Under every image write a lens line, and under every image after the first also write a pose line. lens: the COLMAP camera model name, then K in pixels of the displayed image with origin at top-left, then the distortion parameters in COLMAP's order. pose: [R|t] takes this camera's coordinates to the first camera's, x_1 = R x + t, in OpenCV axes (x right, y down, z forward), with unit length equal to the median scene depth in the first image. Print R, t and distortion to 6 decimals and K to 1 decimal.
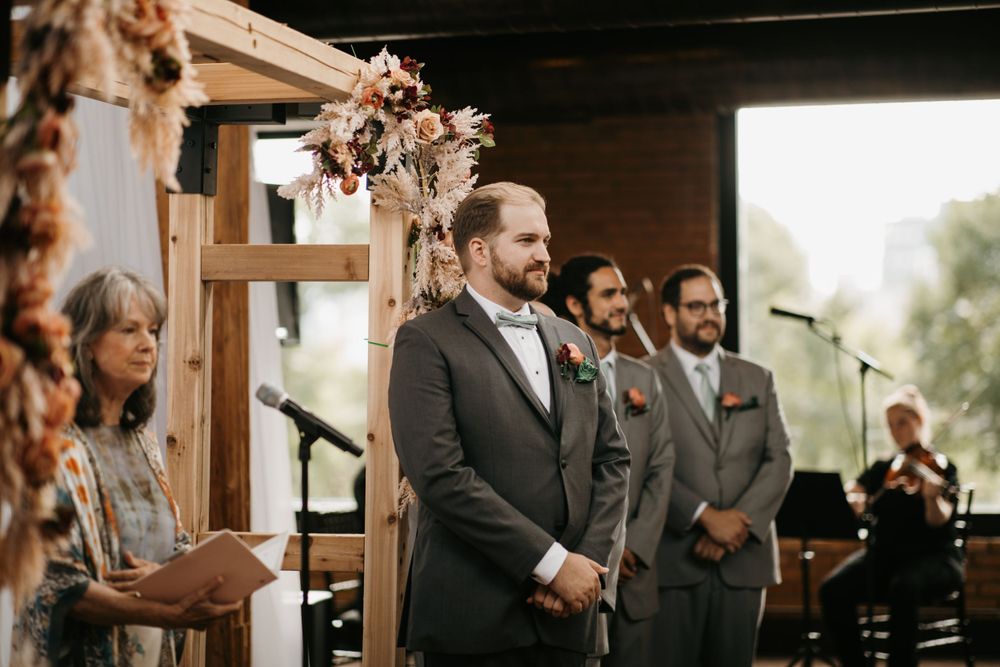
lens RADIAL K [[2378.9, 0, 501.2], [0, 2378.9, 334.3], [0, 0, 1]] dist [0.118361, 0.000000]
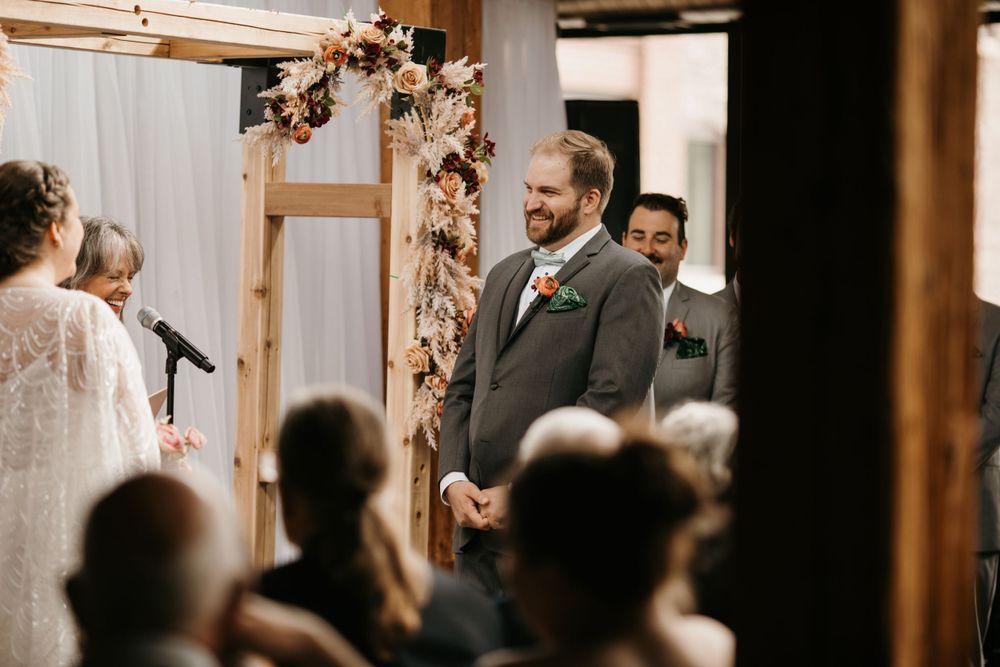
lens RADIAL K [[3842.4, 0, 500.9], [0, 3842.4, 339.8], [0, 0, 1]] dist [0.230386, 0.000000]
pose [[0.926635, 0.024252, -0.375179, 0.655789], [-0.015405, 0.999528, 0.026563, -0.014812], [0.375647, -0.018835, 0.926572, -0.600337]]
